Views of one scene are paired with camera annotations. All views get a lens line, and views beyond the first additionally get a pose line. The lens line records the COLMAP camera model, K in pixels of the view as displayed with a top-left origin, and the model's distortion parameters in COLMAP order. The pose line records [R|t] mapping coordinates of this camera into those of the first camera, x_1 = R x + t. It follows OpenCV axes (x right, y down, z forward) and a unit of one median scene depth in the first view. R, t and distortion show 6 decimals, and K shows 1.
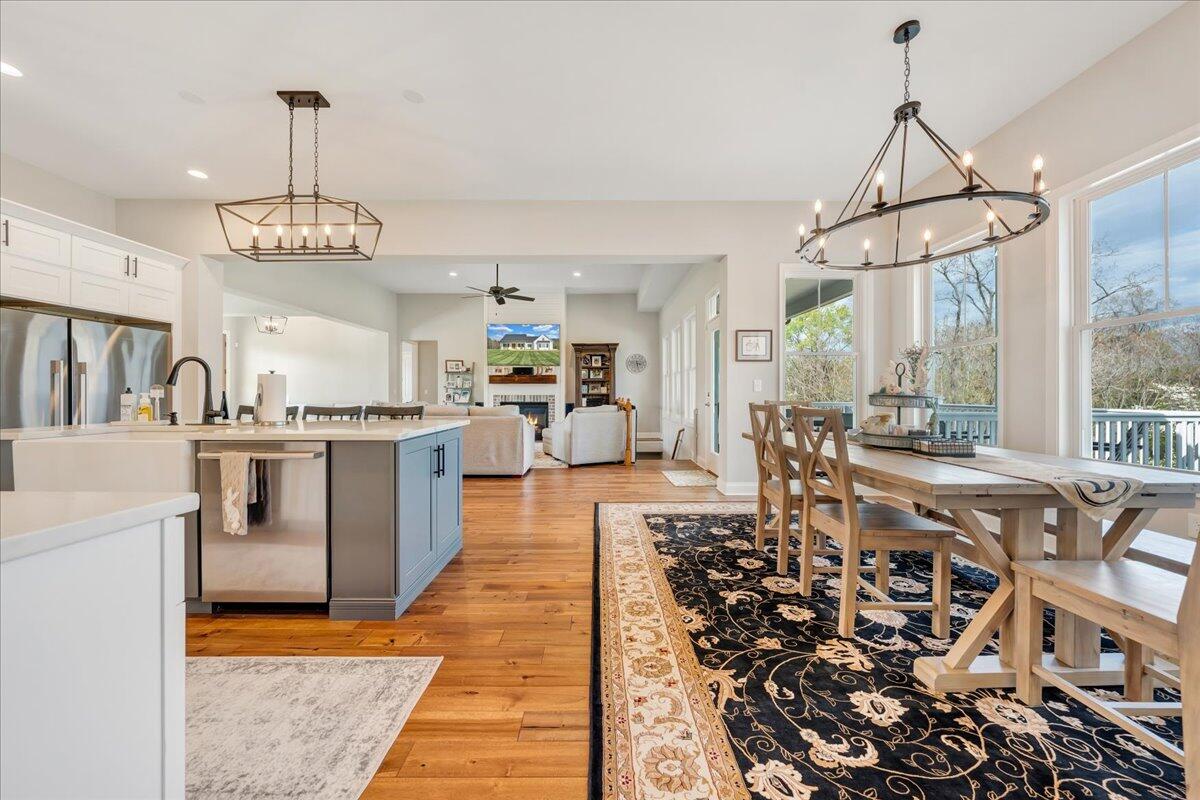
lens RADIAL K [[421.4, 0, 600.1], [0, 421.4, 384.2], [0, 0, 1]] dist [-0.000042, 0.000064]
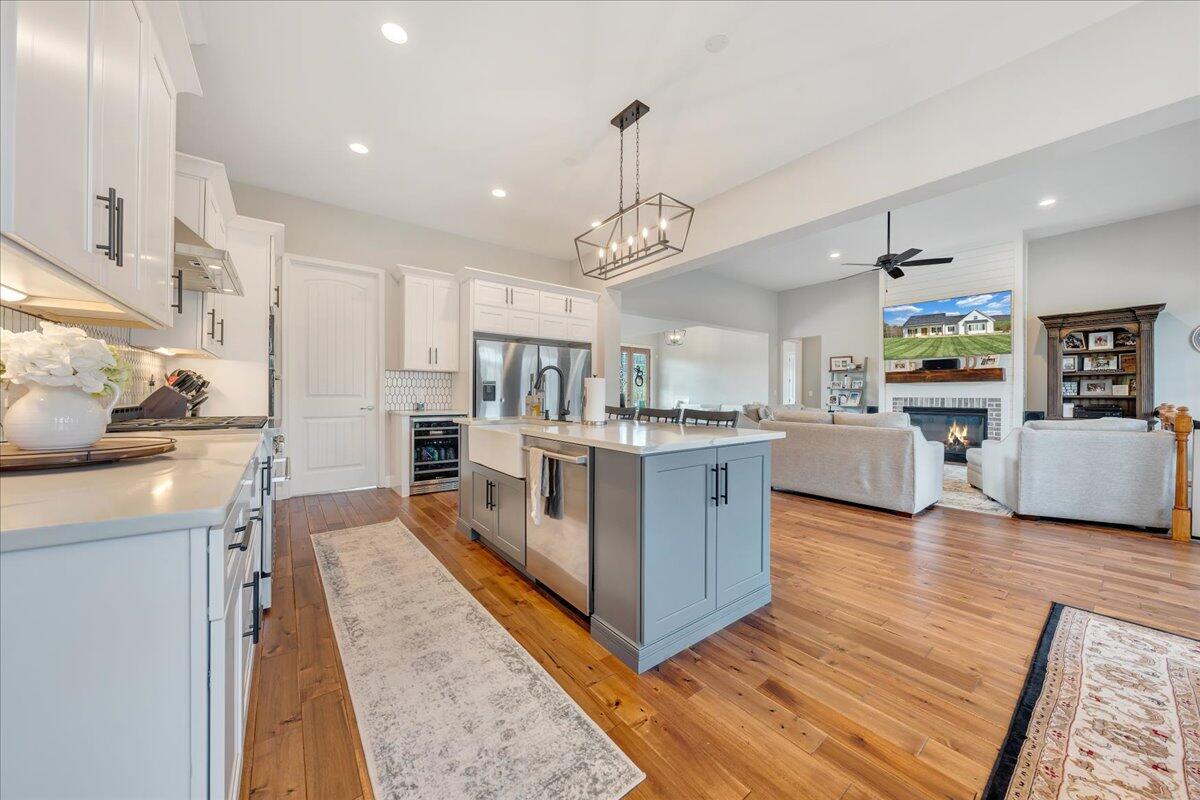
lens RADIAL K [[413.0, 0, 598.0], [0, 413.0, 393.2], [0, 0, 1]] dist [-0.005423, 0.000134]
pose [[0.604185, -0.001168, -0.796844, 0.040903], [0.015366, 0.999830, 0.010186, 0.002523], [0.796696, -0.018399, 0.604100, 0.183225]]
